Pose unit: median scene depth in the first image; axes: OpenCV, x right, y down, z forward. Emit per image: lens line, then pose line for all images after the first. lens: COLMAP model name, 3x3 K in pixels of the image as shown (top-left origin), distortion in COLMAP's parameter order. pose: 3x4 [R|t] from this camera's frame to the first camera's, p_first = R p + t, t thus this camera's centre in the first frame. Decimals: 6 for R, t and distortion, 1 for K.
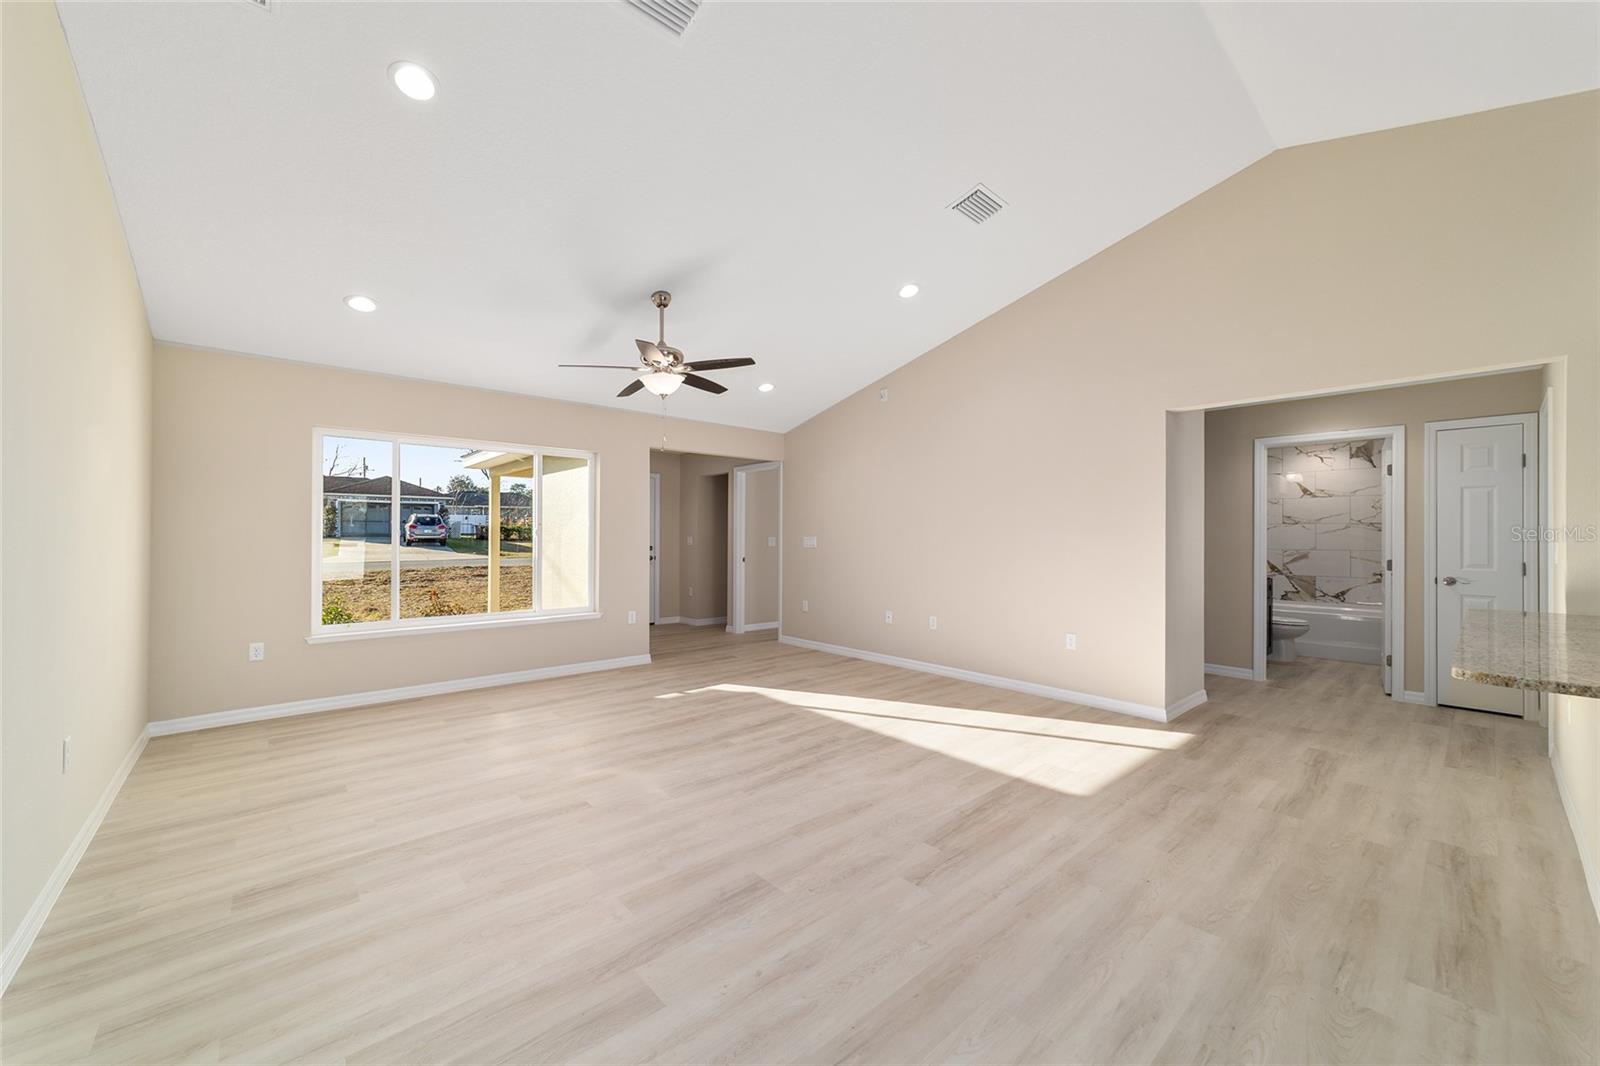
lens RADIAL K [[614.8, 0, 801.1], [0, 614.8, 534.4], [0, 0, 1]] dist [-0.017281, 0.008272]
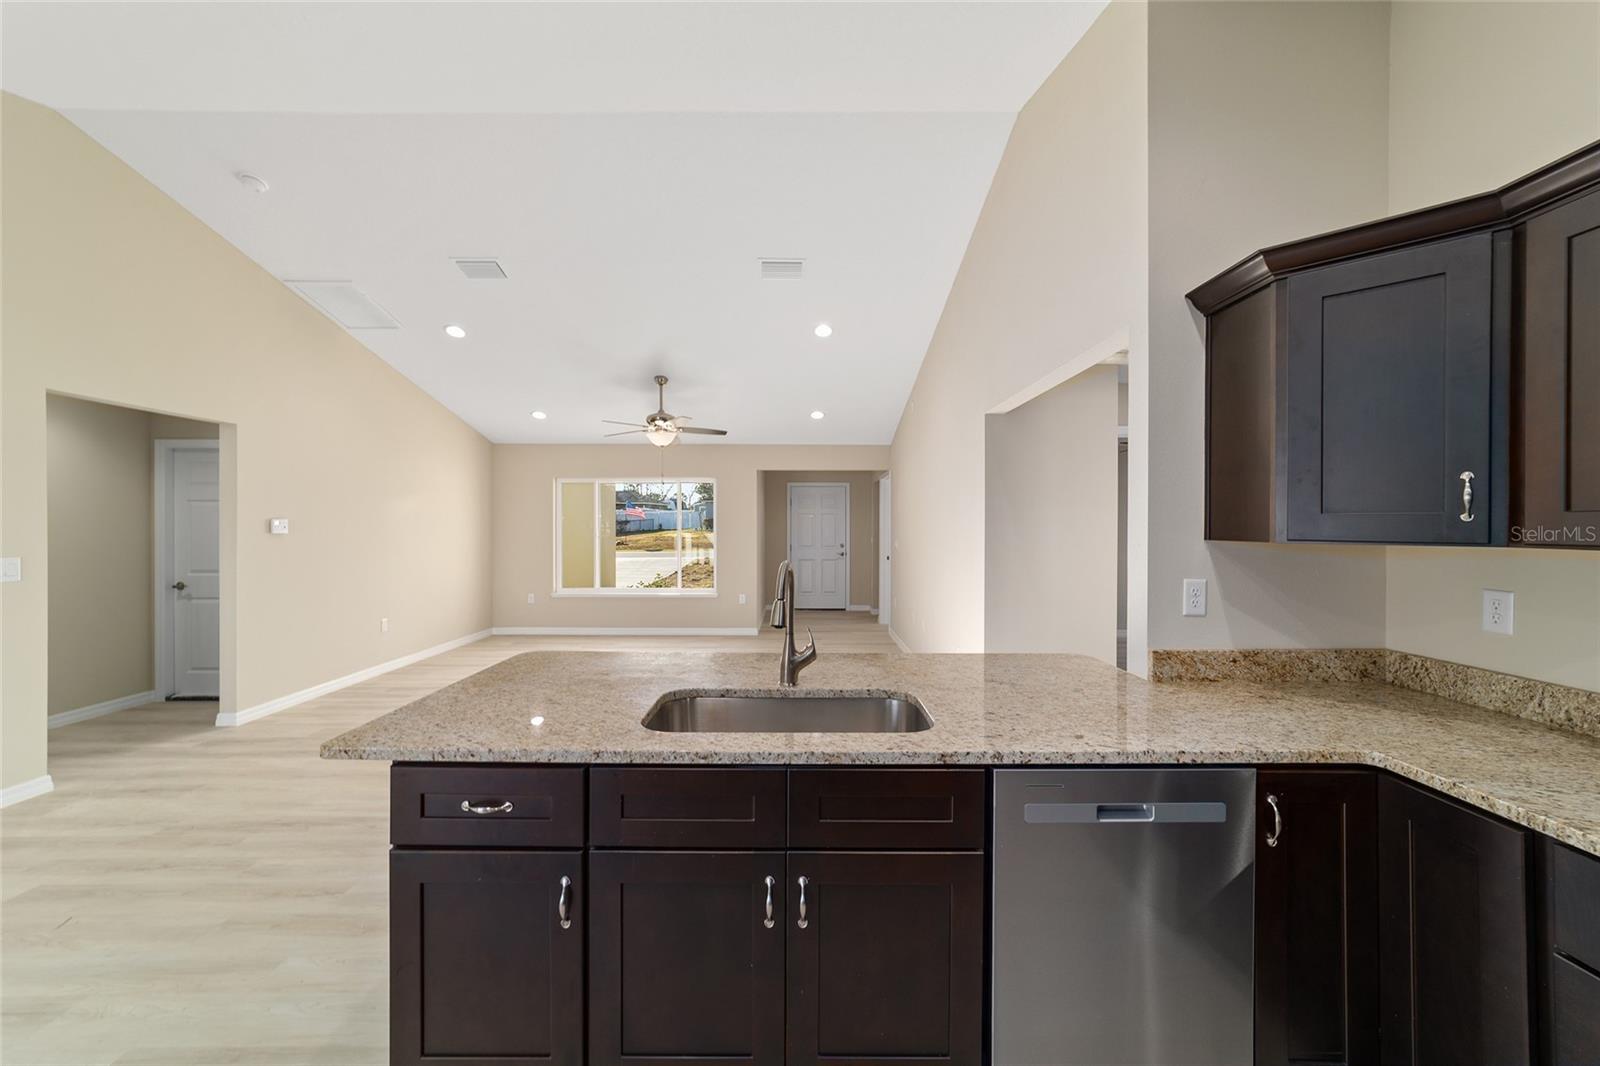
lens RADIAL K [[614.8, 0, 799.8], [0, 614.8, 526.3], [0, 0, 1]] dist [-0.017281, 0.008272]
pose [[0.746758, -0.001325, -0.665094, 1.058541], [0.002765, 0.999996, 0.001112, -0.036190], [0.665090, -0.002669, 0.746759, 0.125471]]
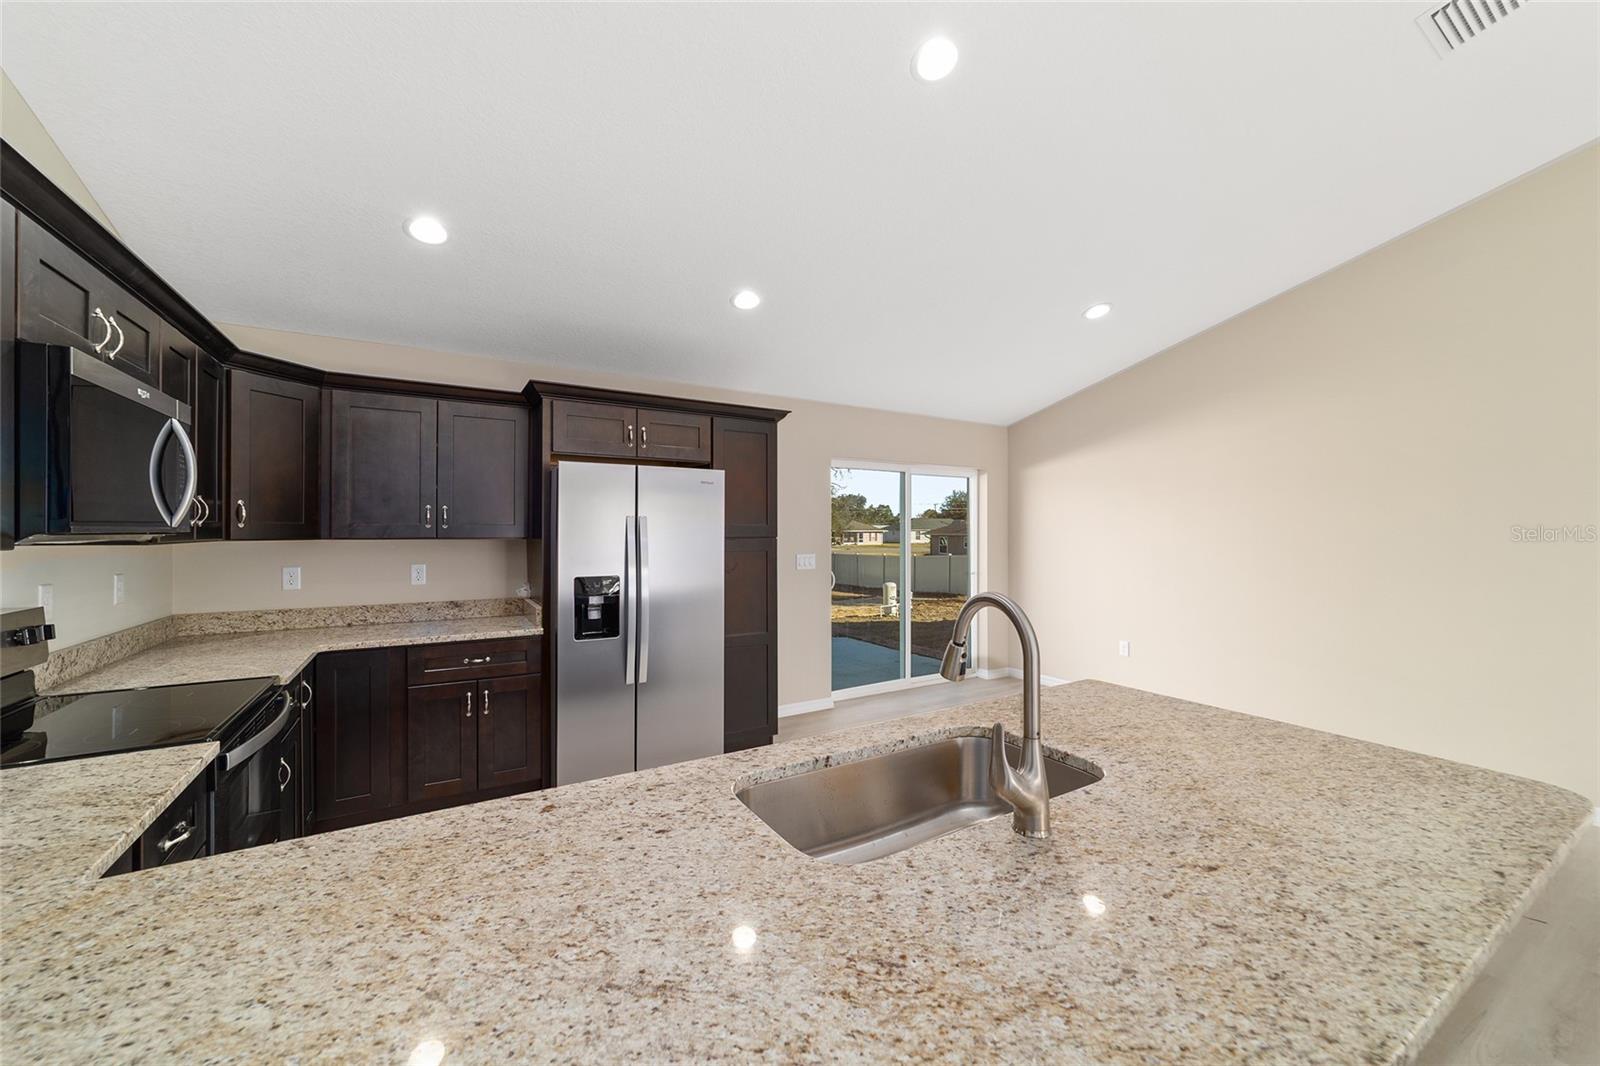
lens RADIAL K [[614.8, 0, 800.1], [0, 614.8, 530.1], [0, 0, 1]] dist [-0.017281, 0.008272]
pose [[-0.982734, -0.006199, 0.184919, 0.769064], [-0.006754, 0.999974, -0.002369, -0.037288], [-0.184899, -0.003577, -0.982751, 0.777698]]
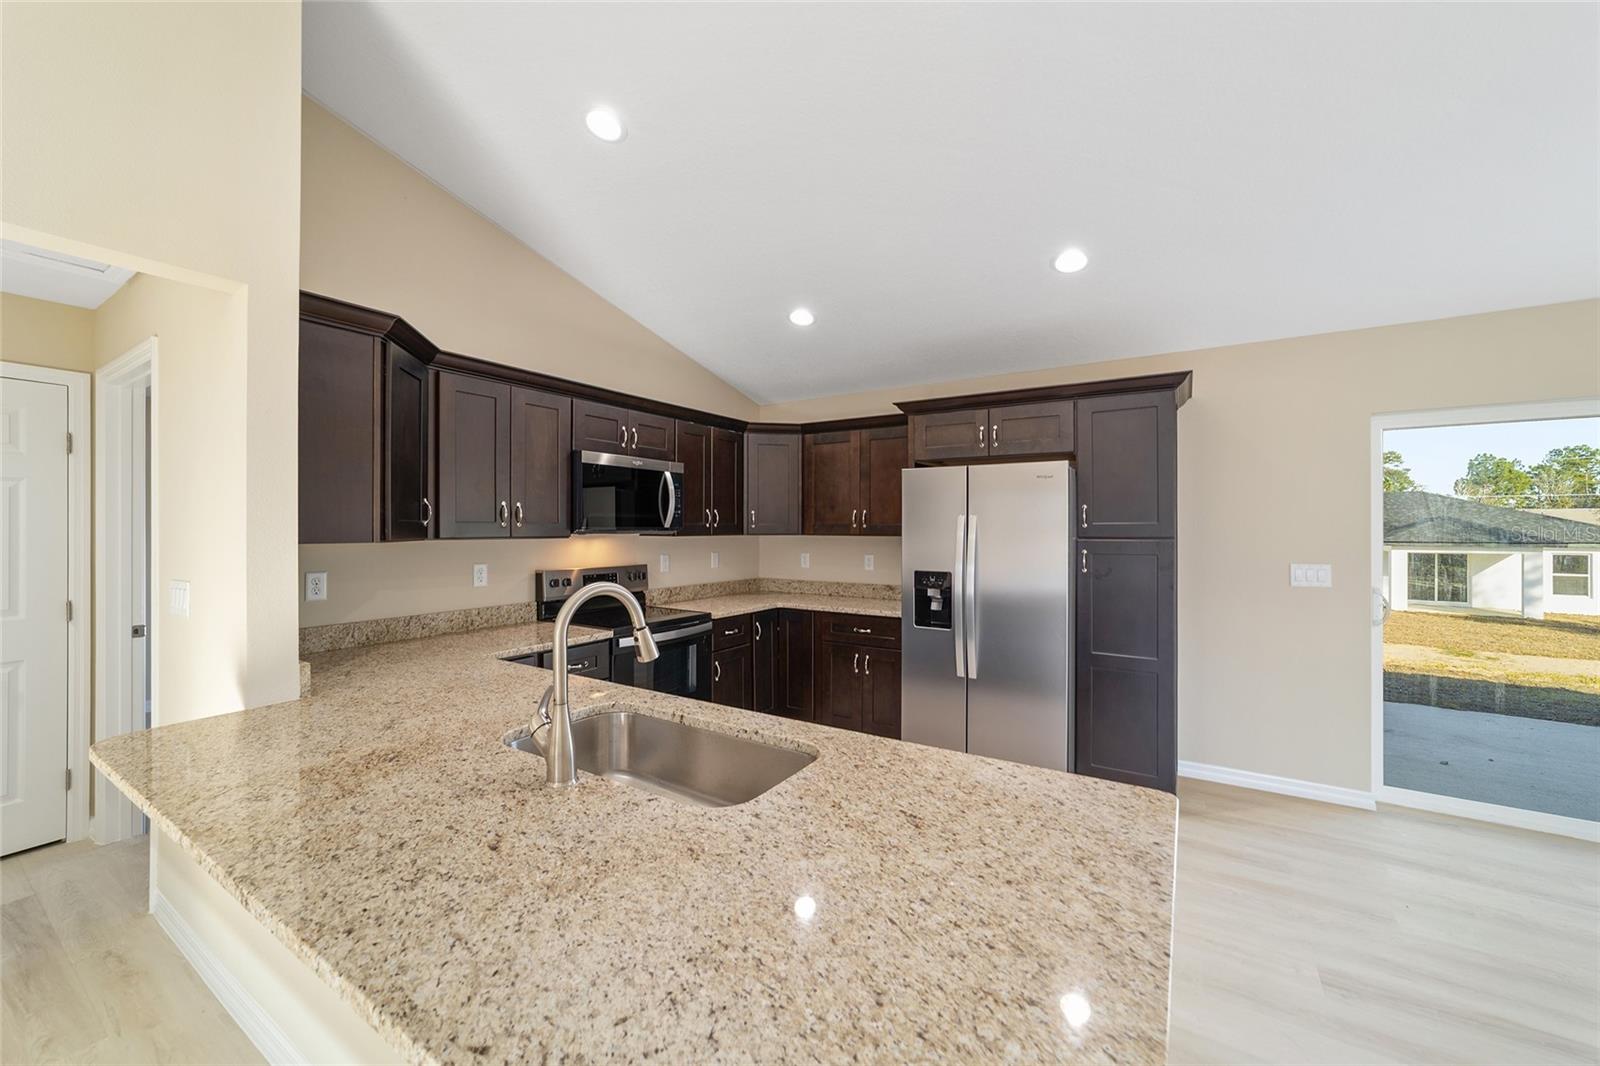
lens RADIAL K [[614.8, 0, 795.2], [0, 614.8, 530.2], [0, 0, 1]] dist [-0.017281, 0.008272]
pose [[-0.267199, -0.008084, 0.963607, 0.380433], [-0.005604, 0.999961, 0.006835, -0.040345], [-0.963625, -0.003574, -0.267234, 0.462616]]
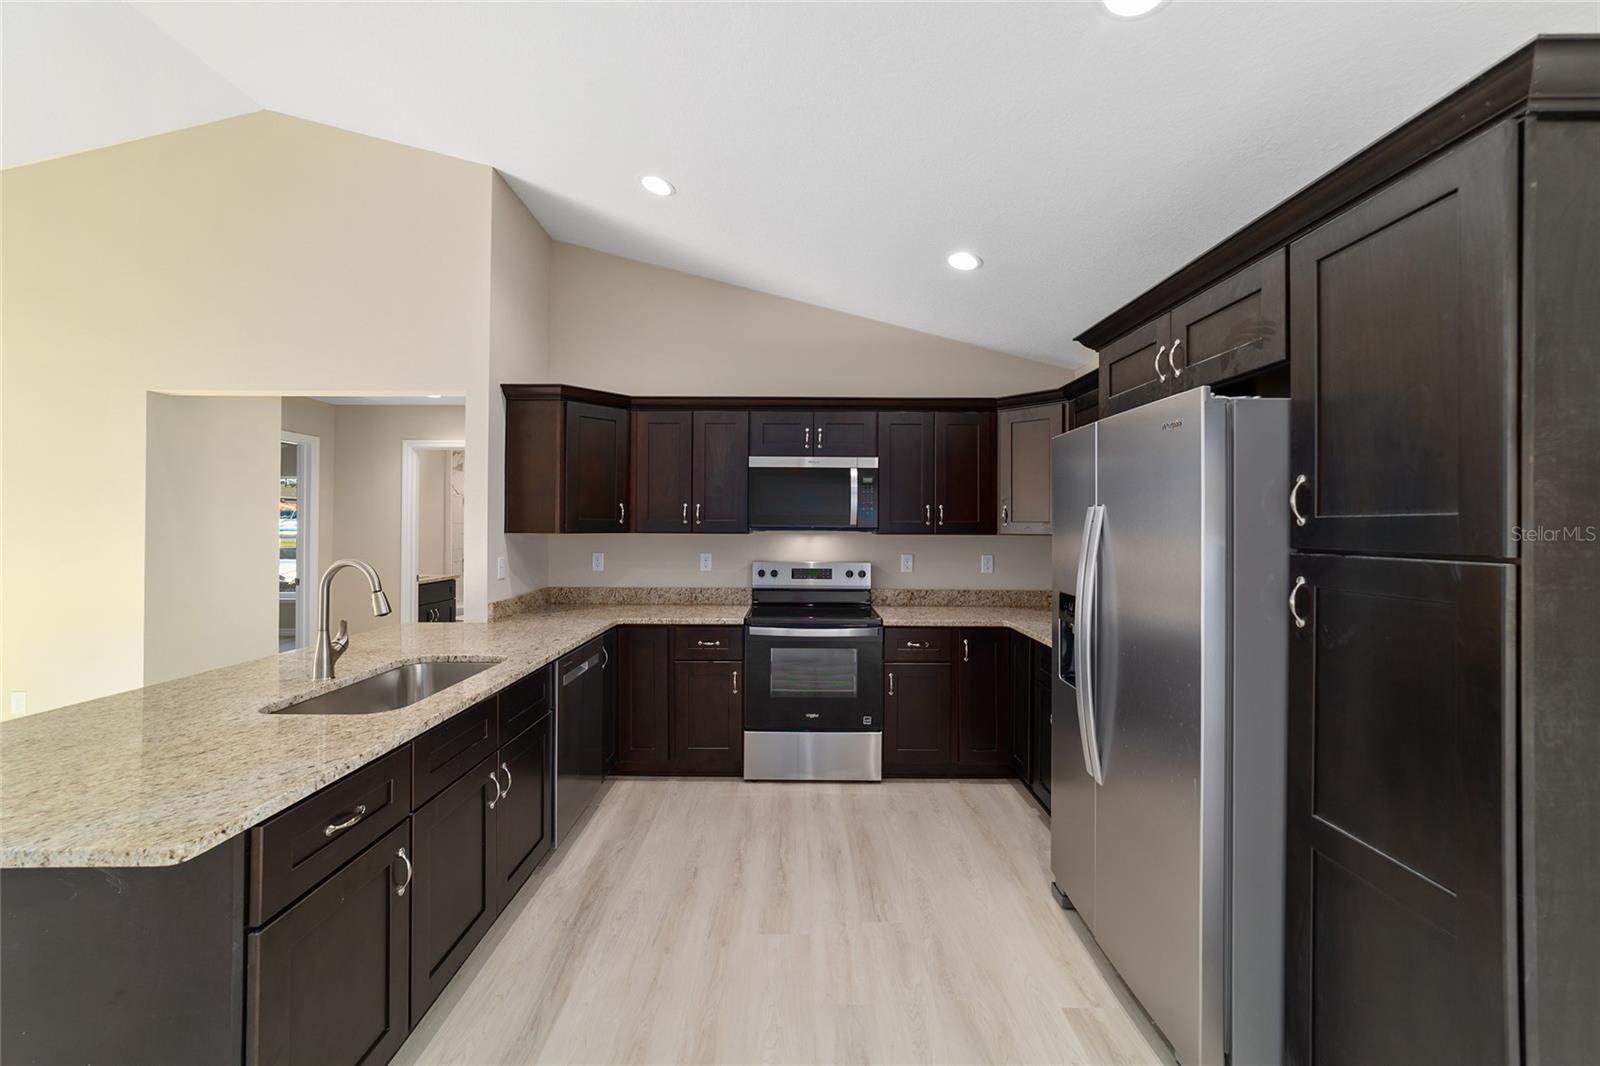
lens RADIAL K [[614.8, 0, 798.6], [0, 614.8, 521.1], [0, 0, 1]] dist [-0.017281, 0.008272]
pose [[0.663509, 0.003367, 0.748161, 0.598818], [-0.004760, 0.999989, -0.000279, -0.042158], [-0.748153, -0.003376, 0.663517, -0.146285]]
